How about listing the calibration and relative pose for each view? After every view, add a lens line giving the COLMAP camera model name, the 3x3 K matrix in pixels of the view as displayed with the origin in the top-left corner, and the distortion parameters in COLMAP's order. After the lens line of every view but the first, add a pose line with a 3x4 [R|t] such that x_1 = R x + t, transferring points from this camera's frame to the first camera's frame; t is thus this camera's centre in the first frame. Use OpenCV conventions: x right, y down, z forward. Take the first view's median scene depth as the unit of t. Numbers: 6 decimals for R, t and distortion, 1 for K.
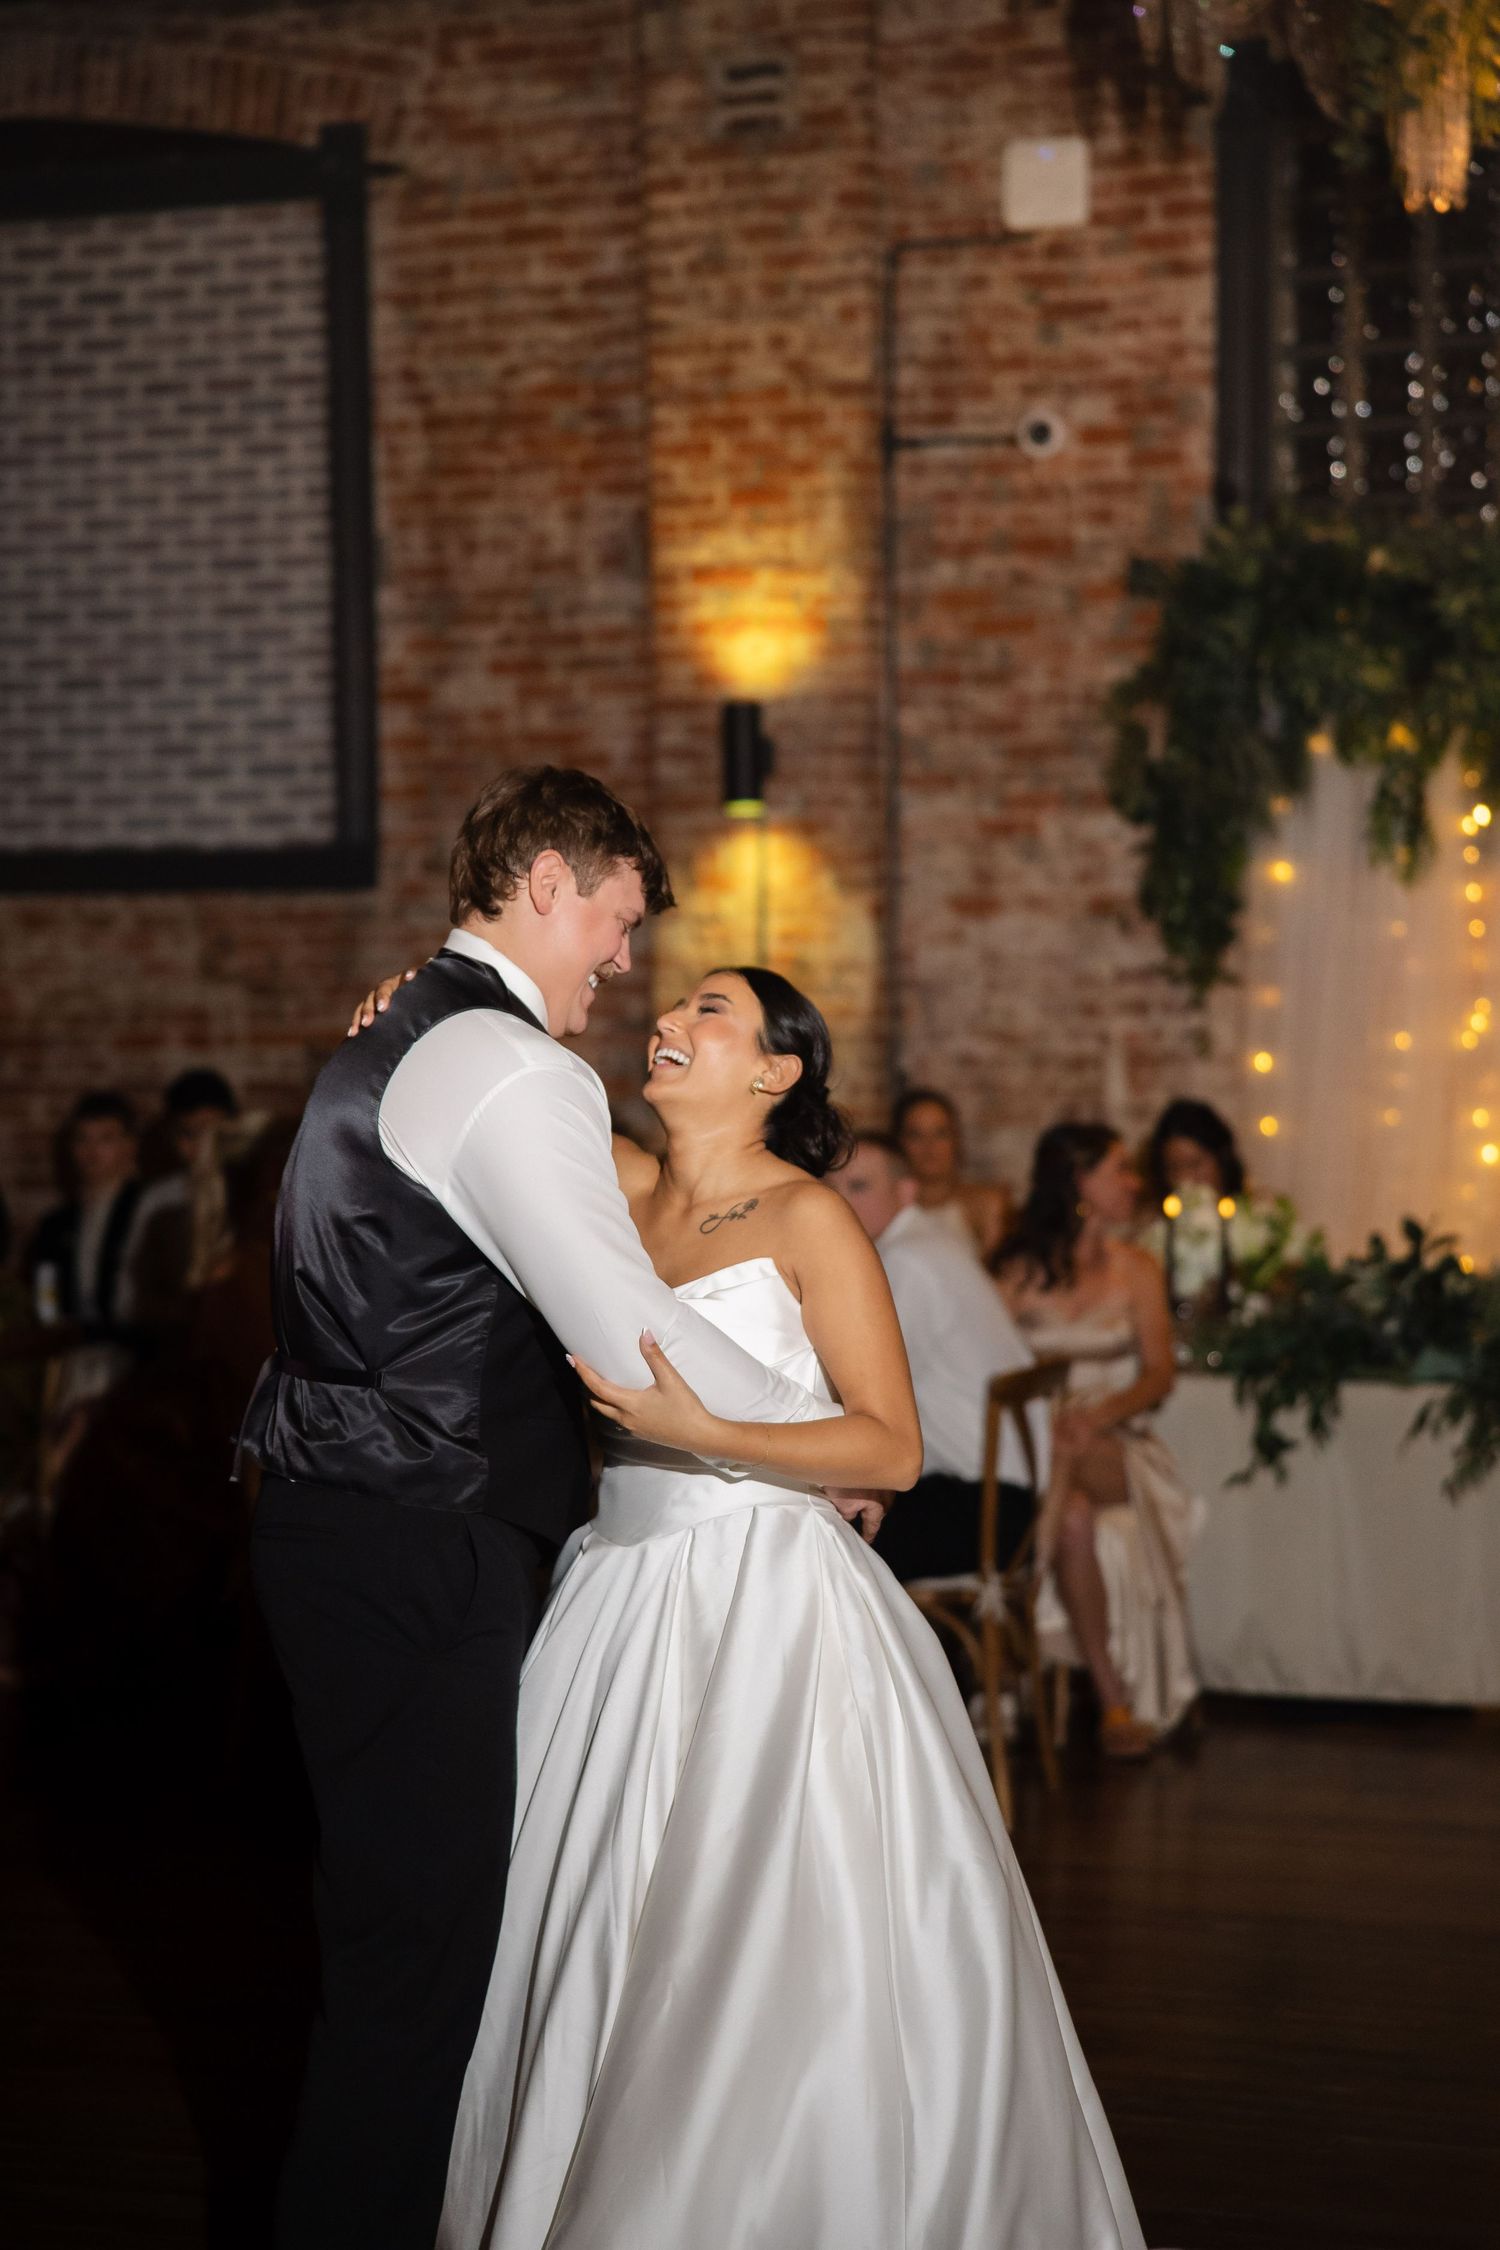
lens RADIAL K [[4210.5, 0, 750.0], [0, 4210.5, 1125.0], [0, 0, 1]] dist [0.230741, -0.104105]
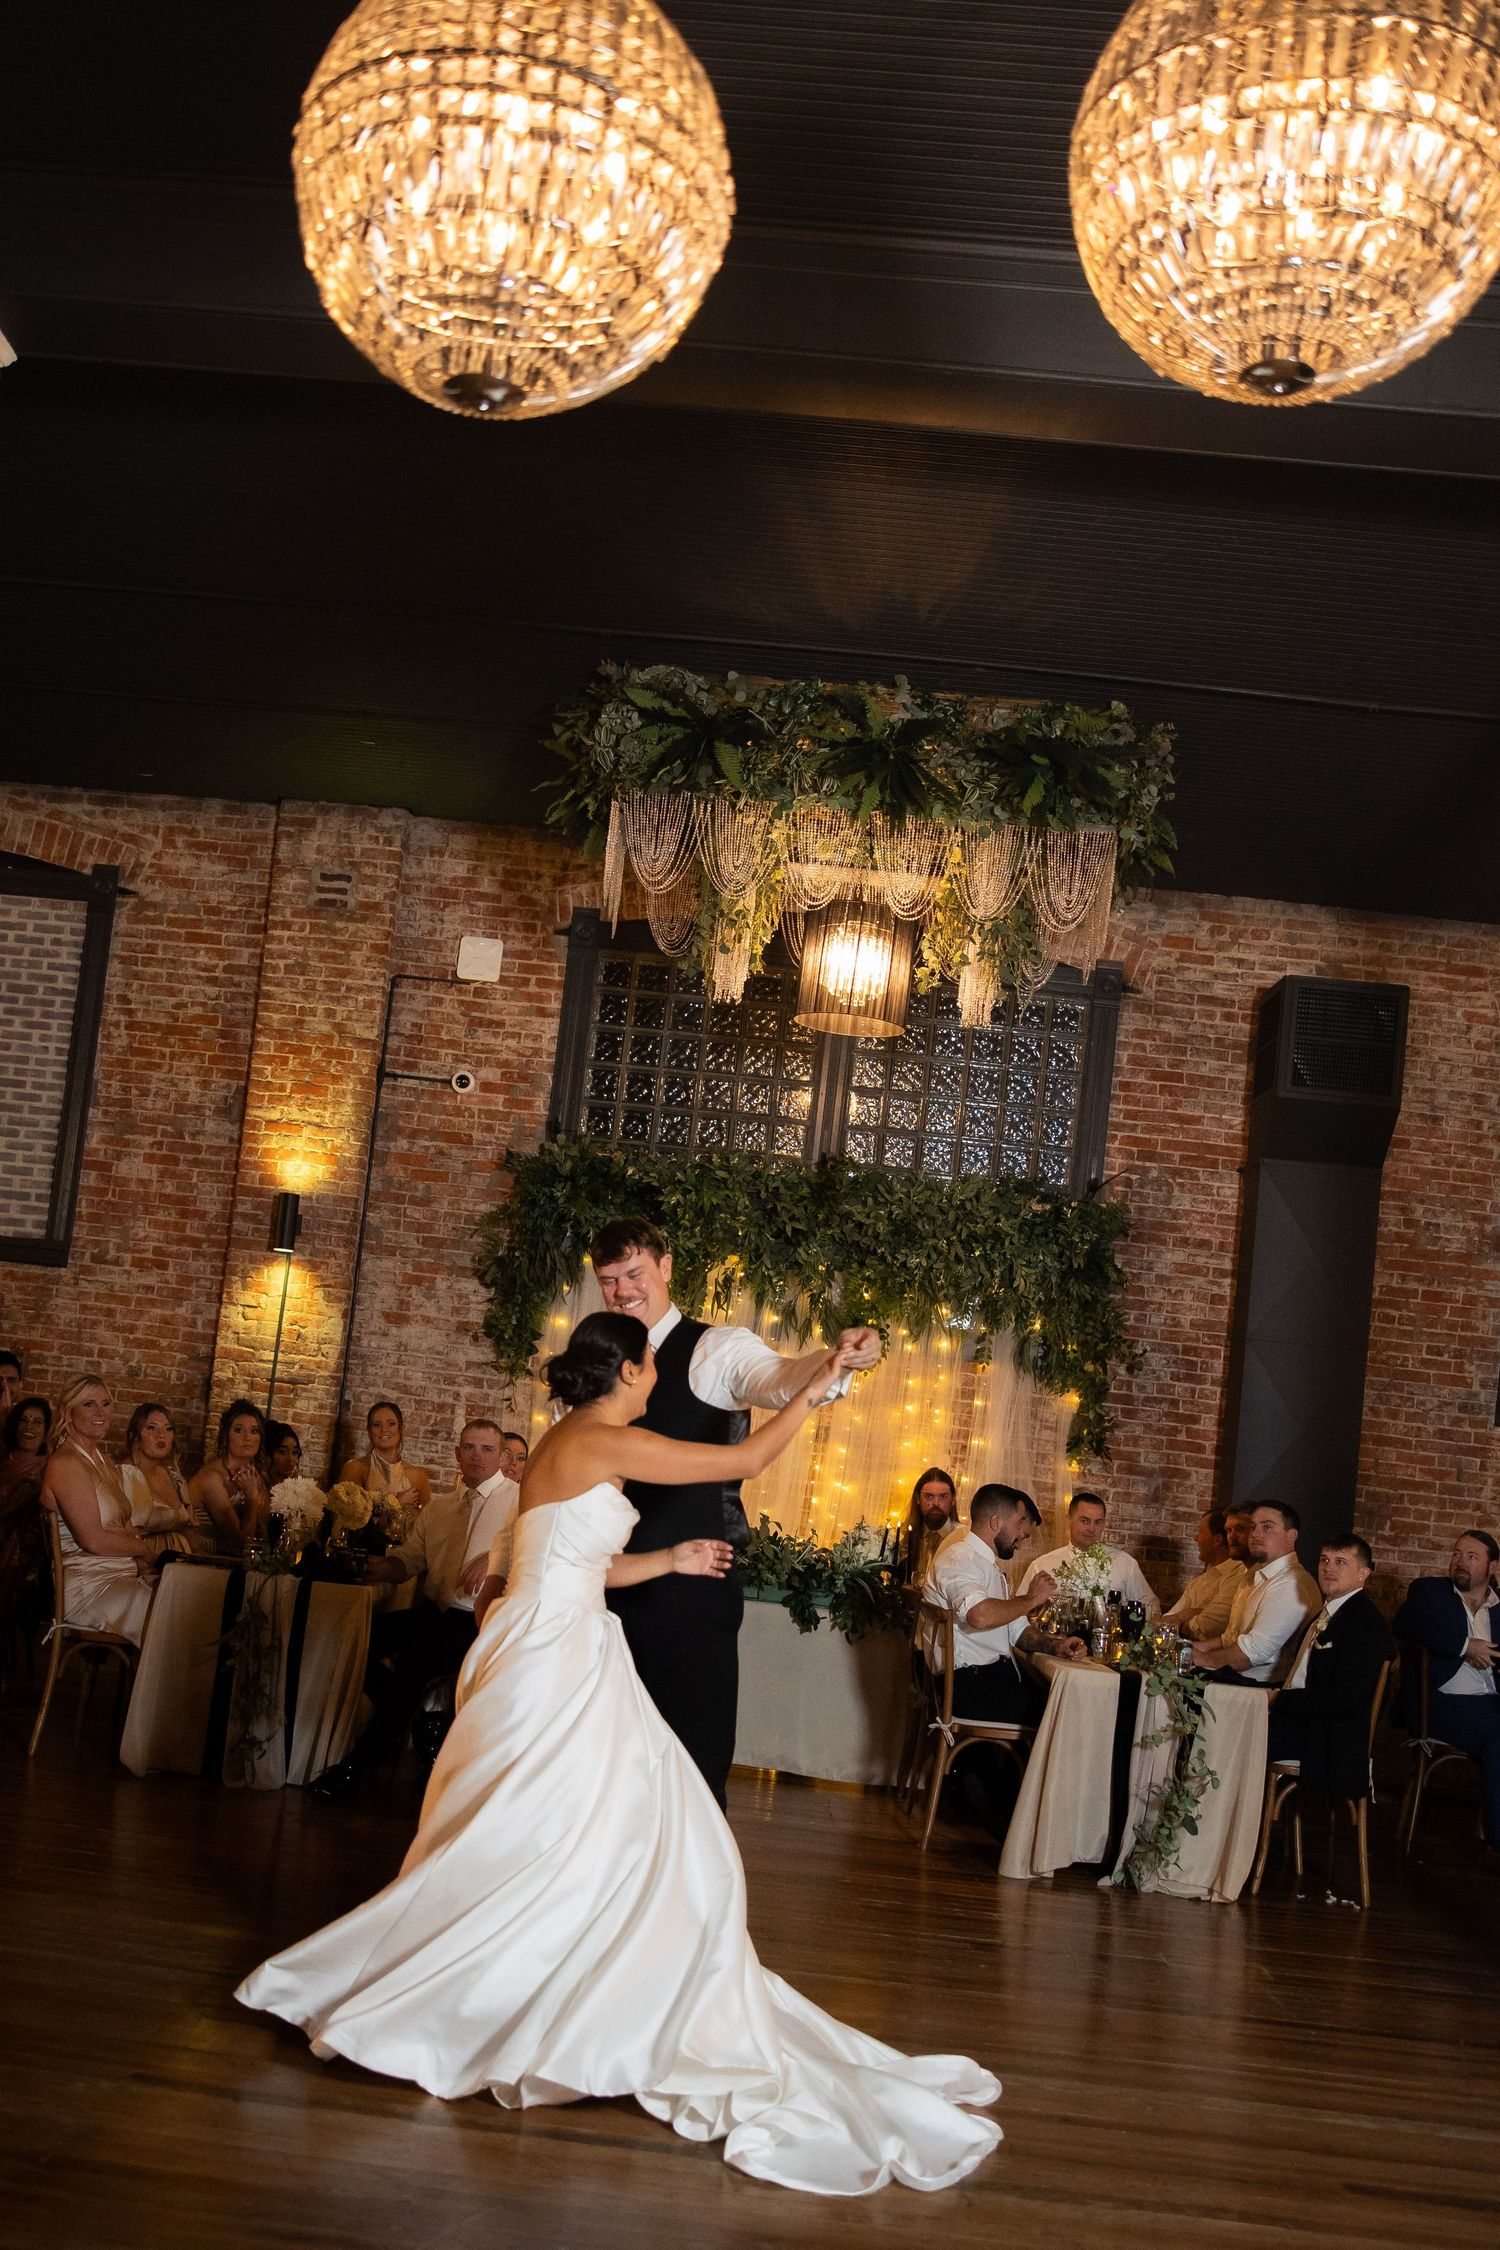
lens RADIAL K [[2107.0, 0, 649.8], [0, 2107.0, 1324.7], [0, 0, 1]] dist [-0.075982, 0.010934]
pose [[0.951772, 0.131245, 0.277319, -0.100369], [-0.112109, 0.990153, -0.083841, 0.017631], [-0.285592, 0.048708, 0.957113, 0.060153]]
